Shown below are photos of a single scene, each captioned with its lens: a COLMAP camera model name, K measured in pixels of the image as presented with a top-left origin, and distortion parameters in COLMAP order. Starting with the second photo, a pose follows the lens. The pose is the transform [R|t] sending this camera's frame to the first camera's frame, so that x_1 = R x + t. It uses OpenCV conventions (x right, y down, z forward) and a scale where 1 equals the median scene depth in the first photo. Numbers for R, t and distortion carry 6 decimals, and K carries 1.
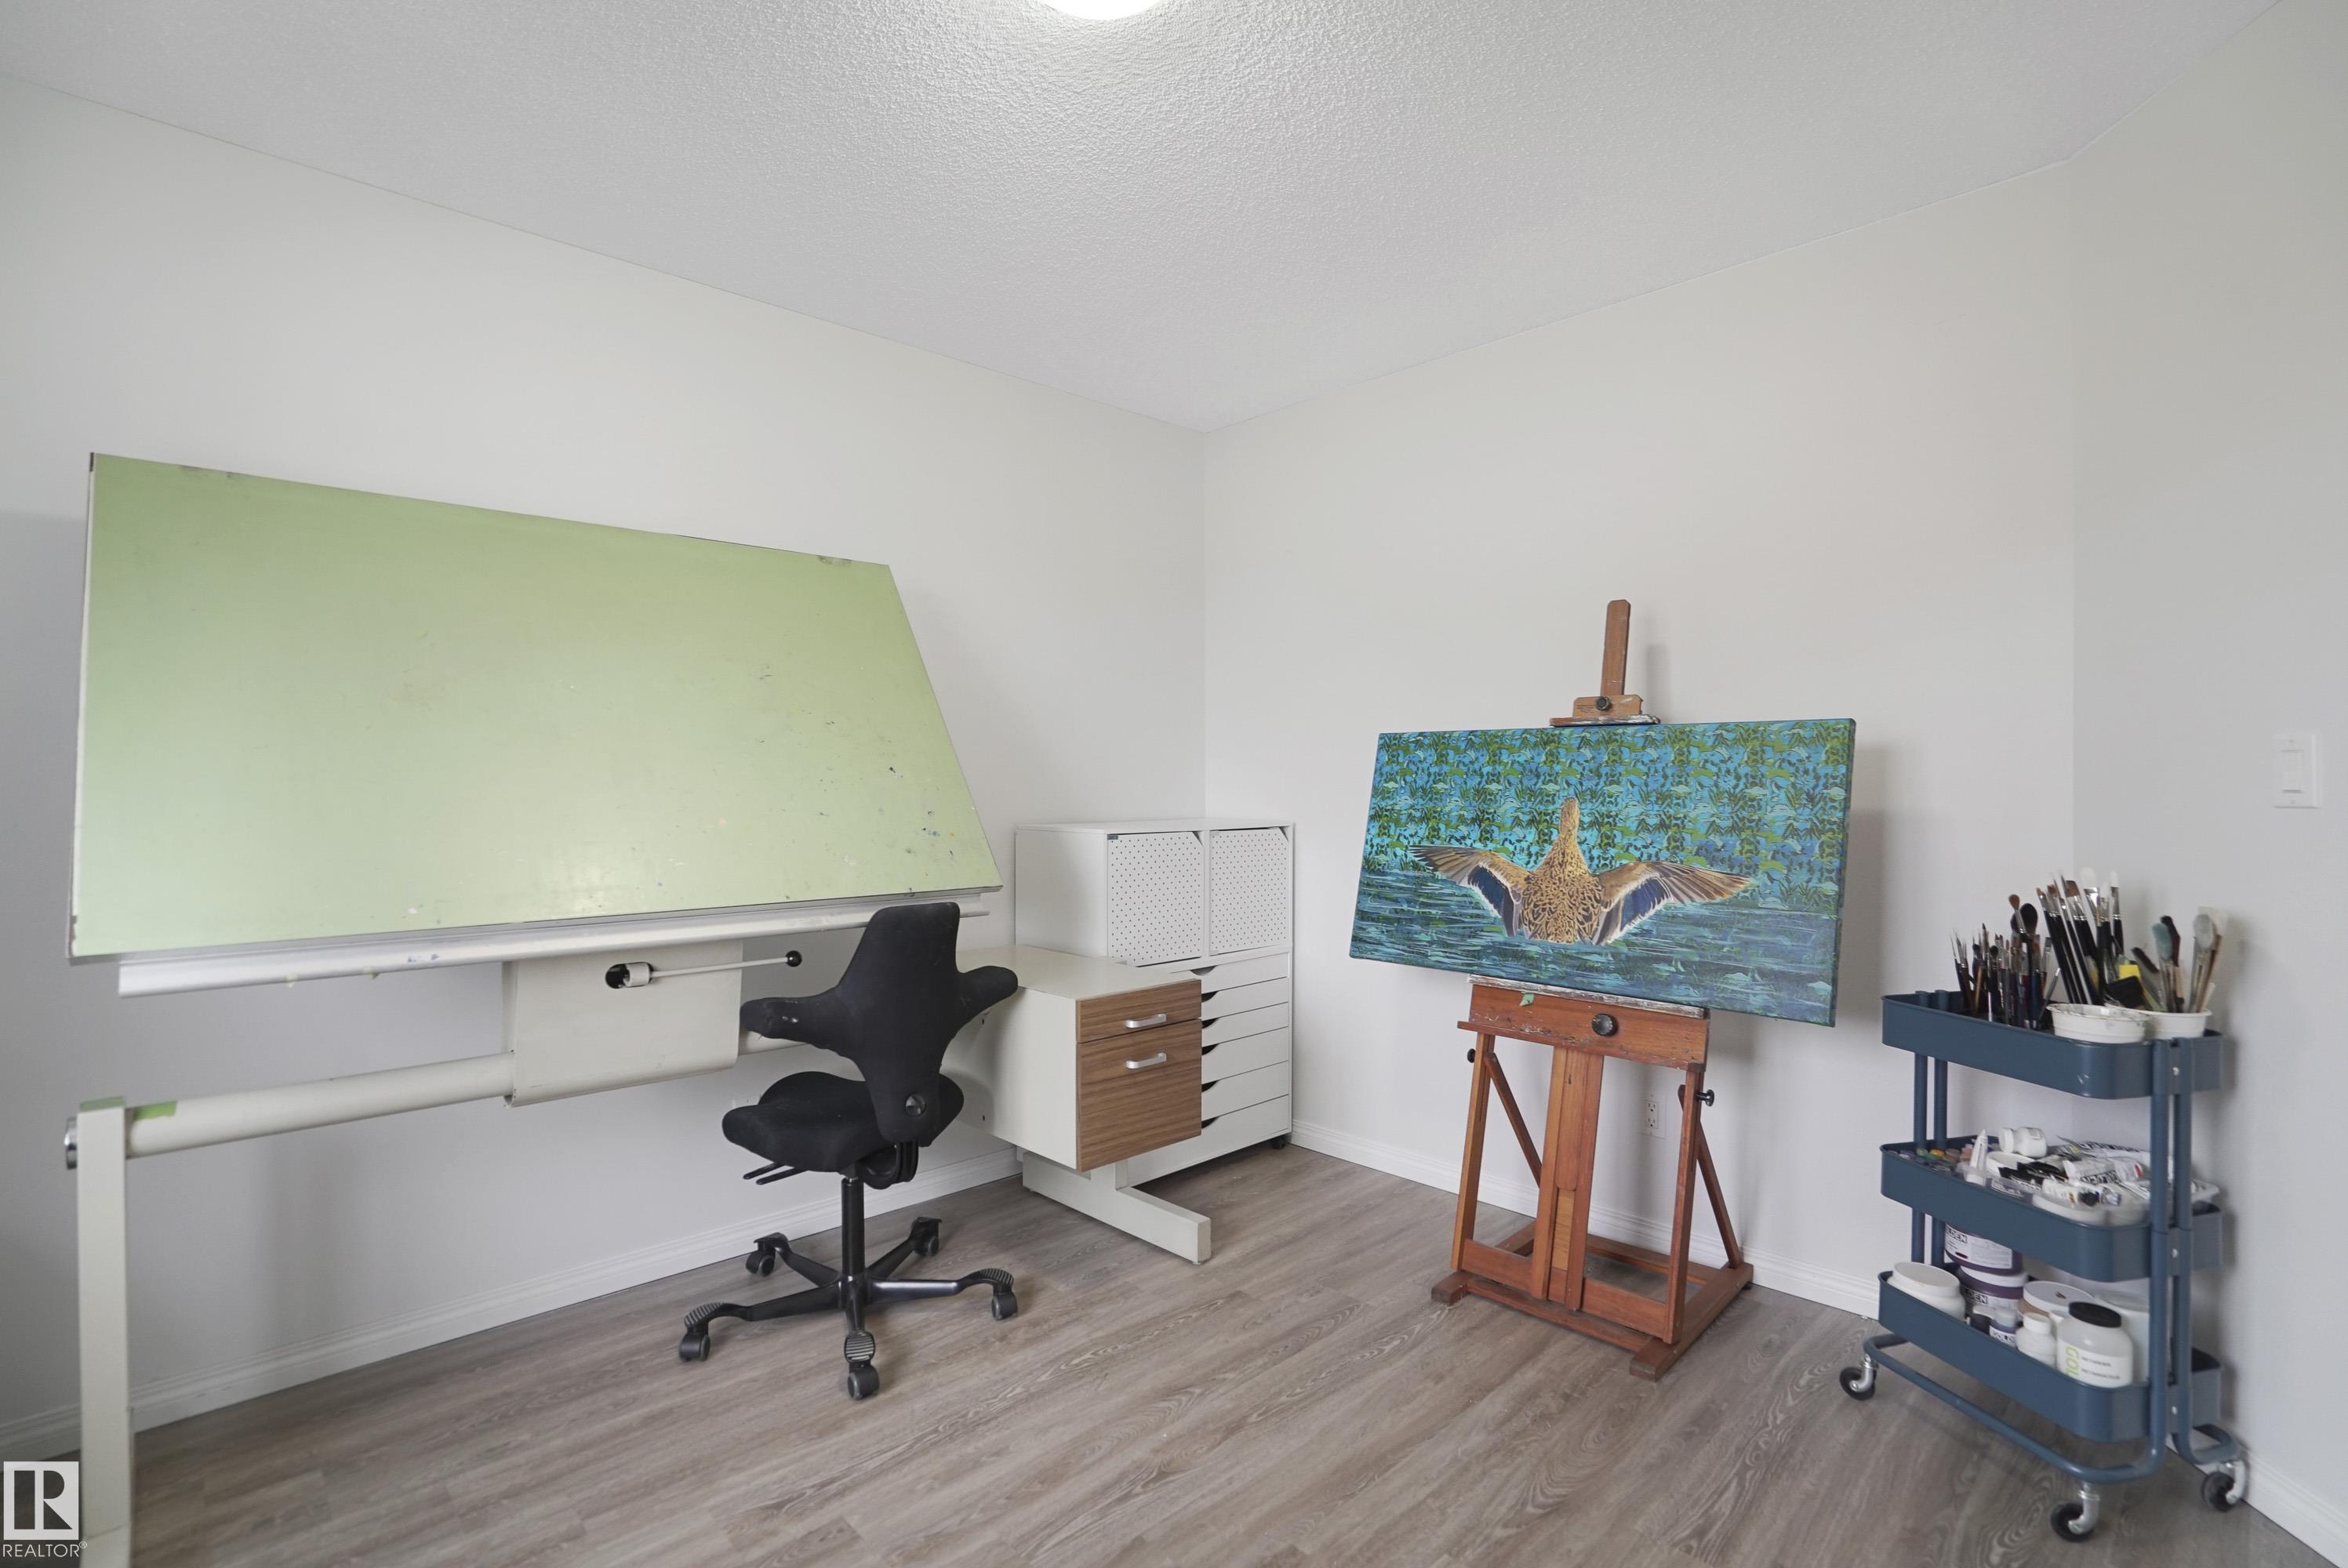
lens RADIAL K [[1094.3, 0, 1174.7], [0, 1094.3, 807.3], [0, 0, 1]] dist [-0.050508, 0.023569]
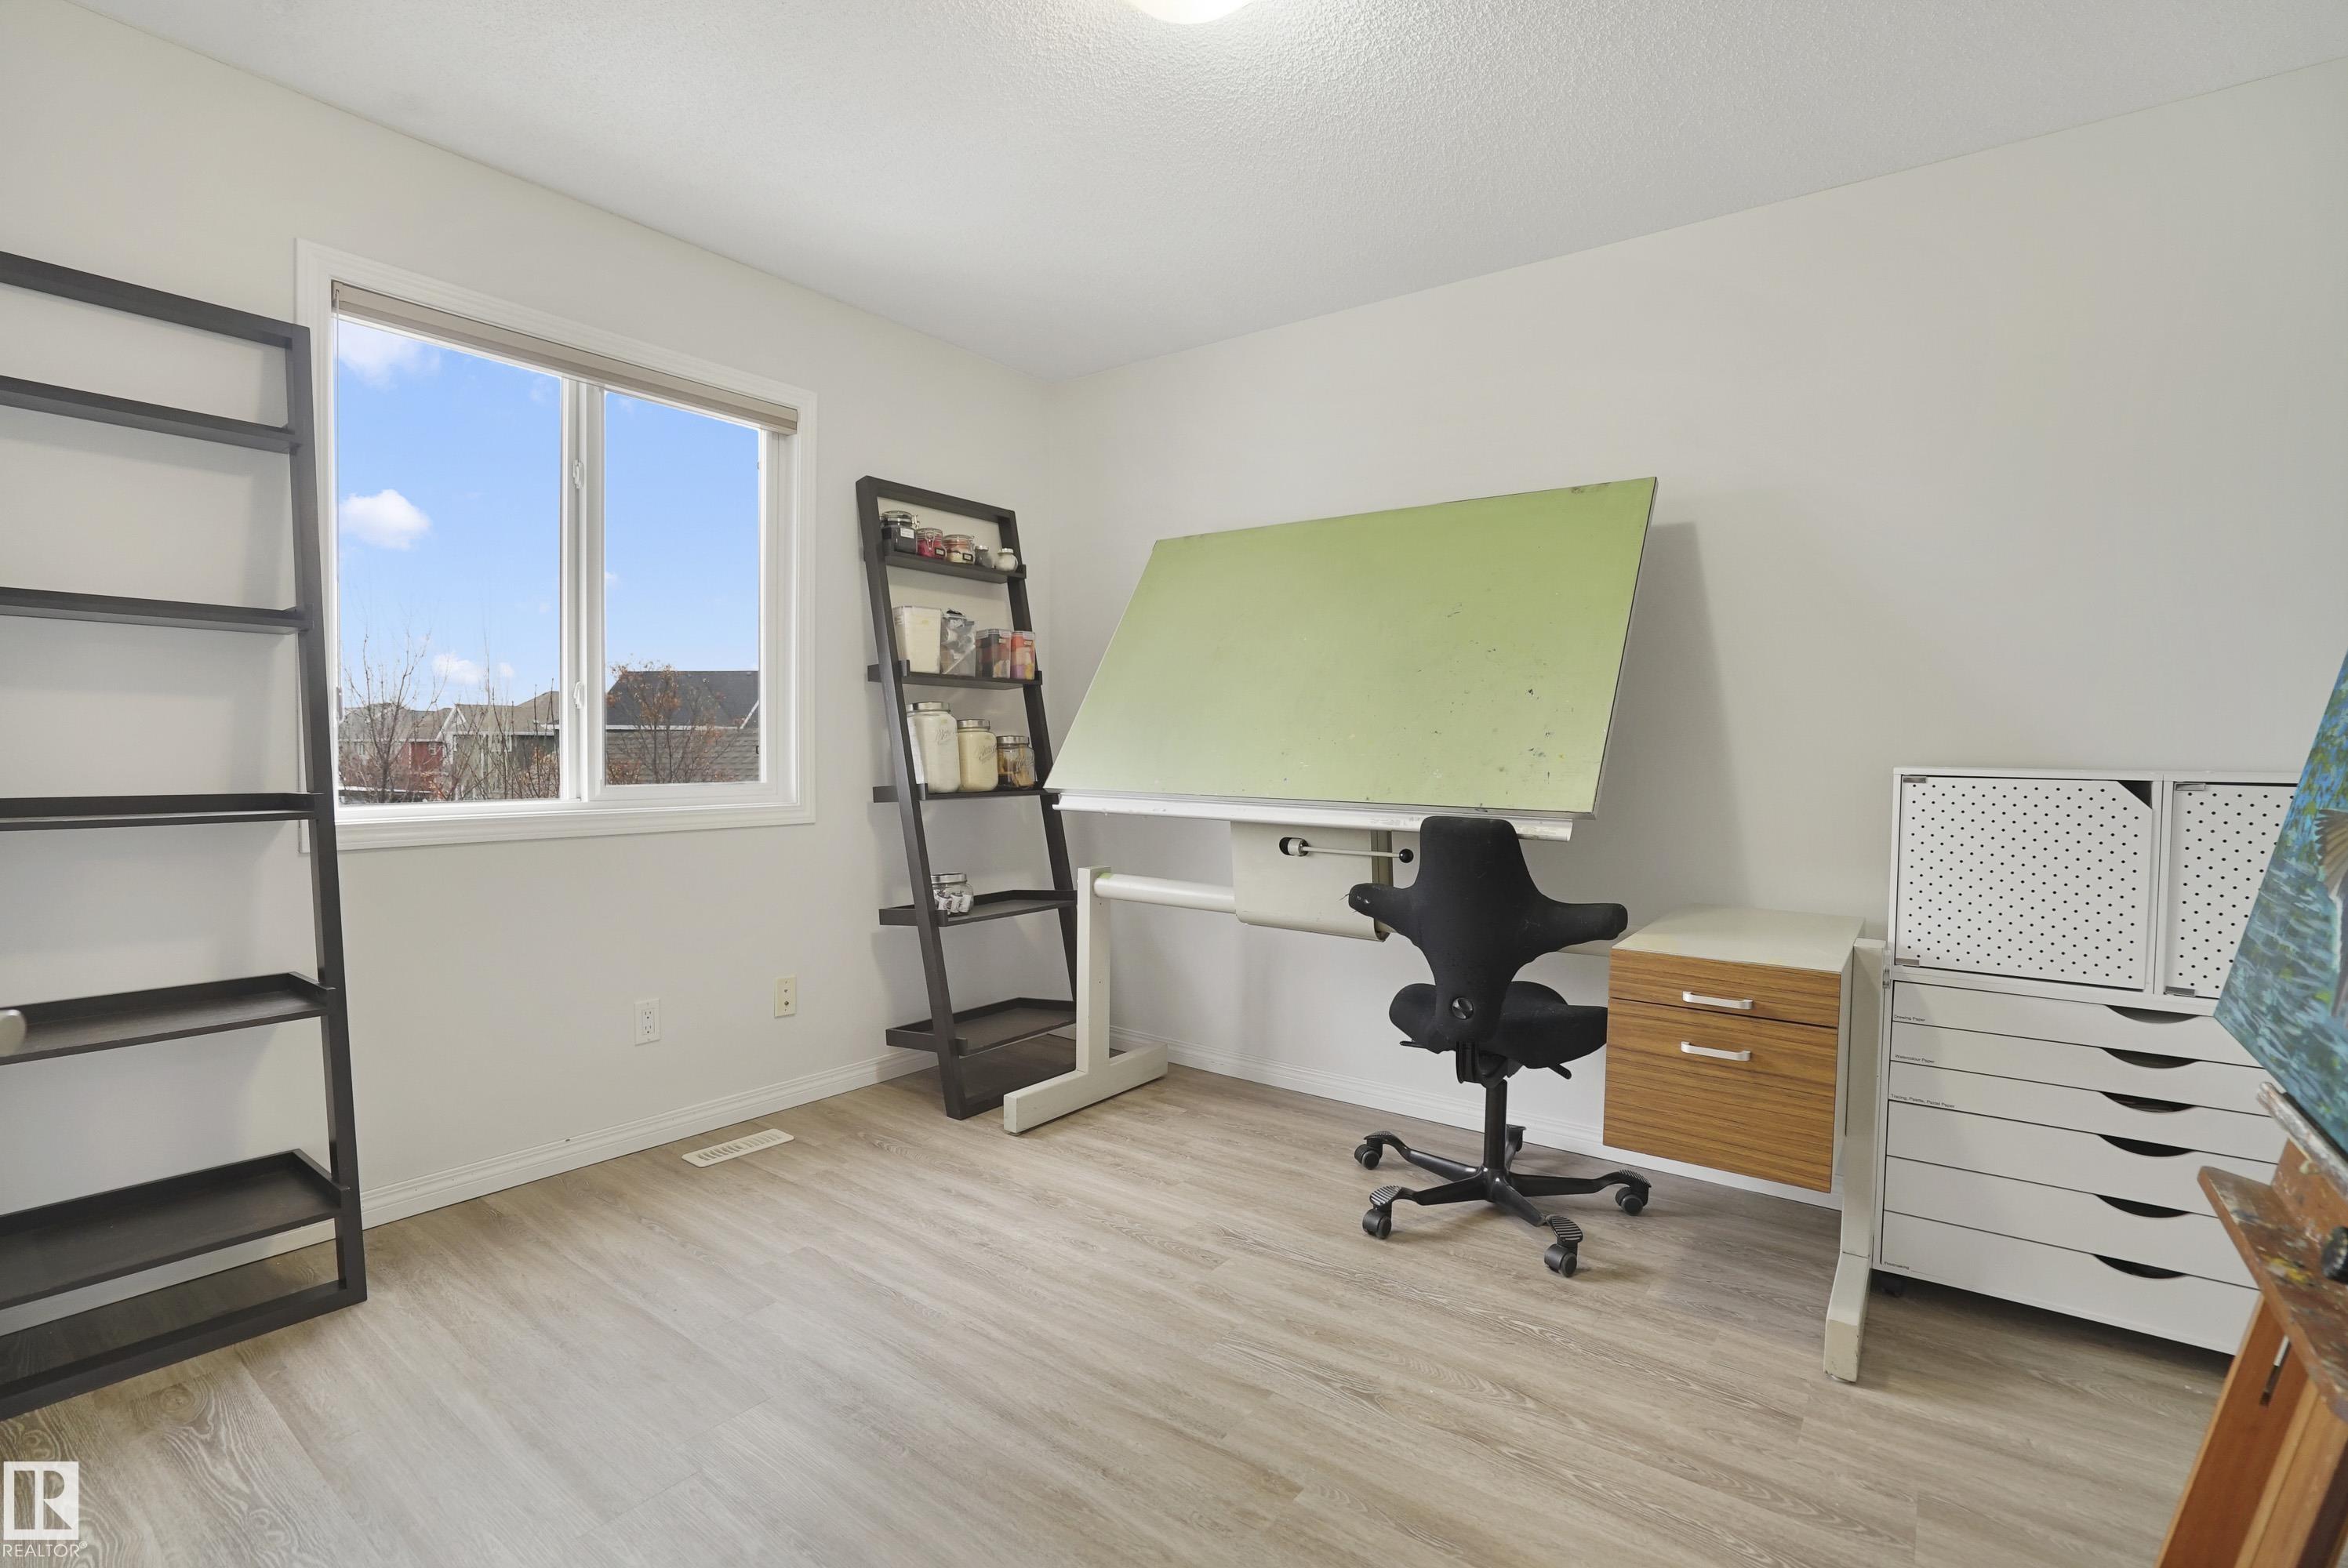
lens RADIAL K [[1095.1, 0, 1167.3], [0, 1095.1, 820.8], [0, 0, 1]] dist [-0.000971, 0.000246]
pose [[0.177405, 0.069054, -0.981712, 0.689997], [-0.037762, 0.997278, 0.063325, 0.033006], [0.983413, 0.025837, 0.179530, 0.485281]]
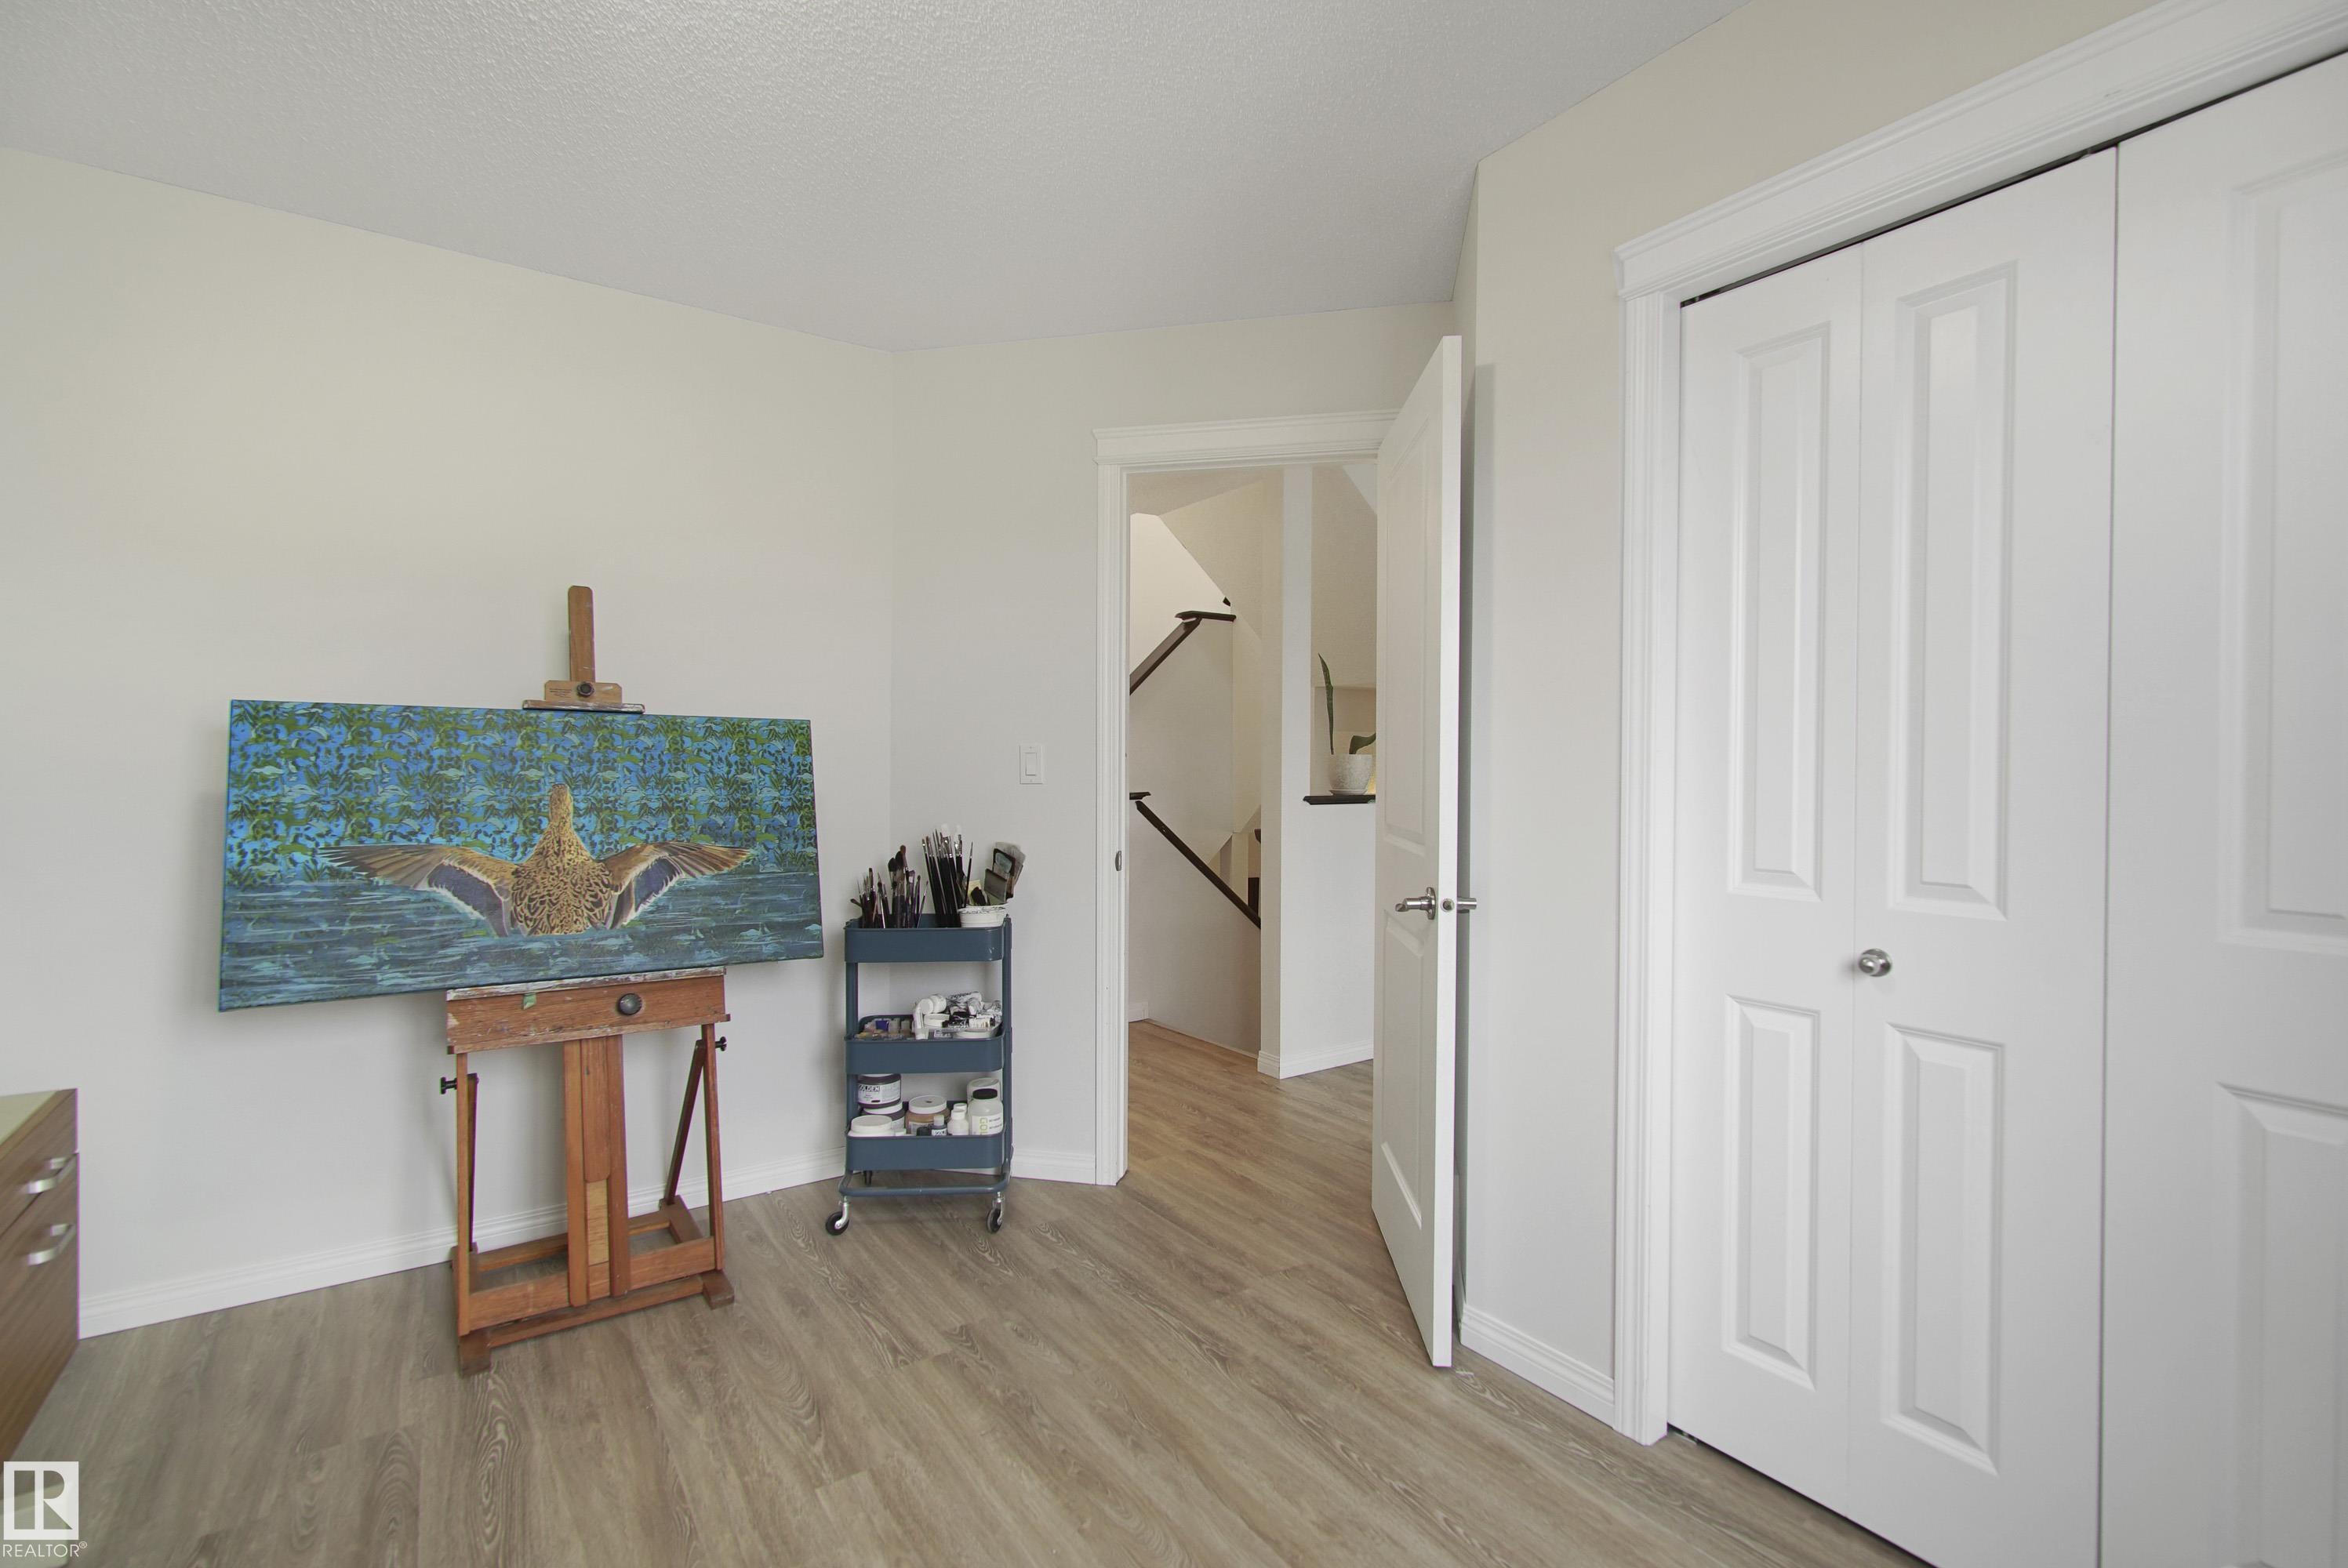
lens RADIAL K [[1061.0, 0, 1174.0], [0, 1061.0, 784.0], [0, 0, 1]] dist [-0.000676, -0.000084]
pose [[0.152166, -0.014535, 0.988248, -0.506693], [0.014118, 0.999822, 0.012531, -0.013474], [-0.988254, 0.012045, 0.152345, 0.326265]]
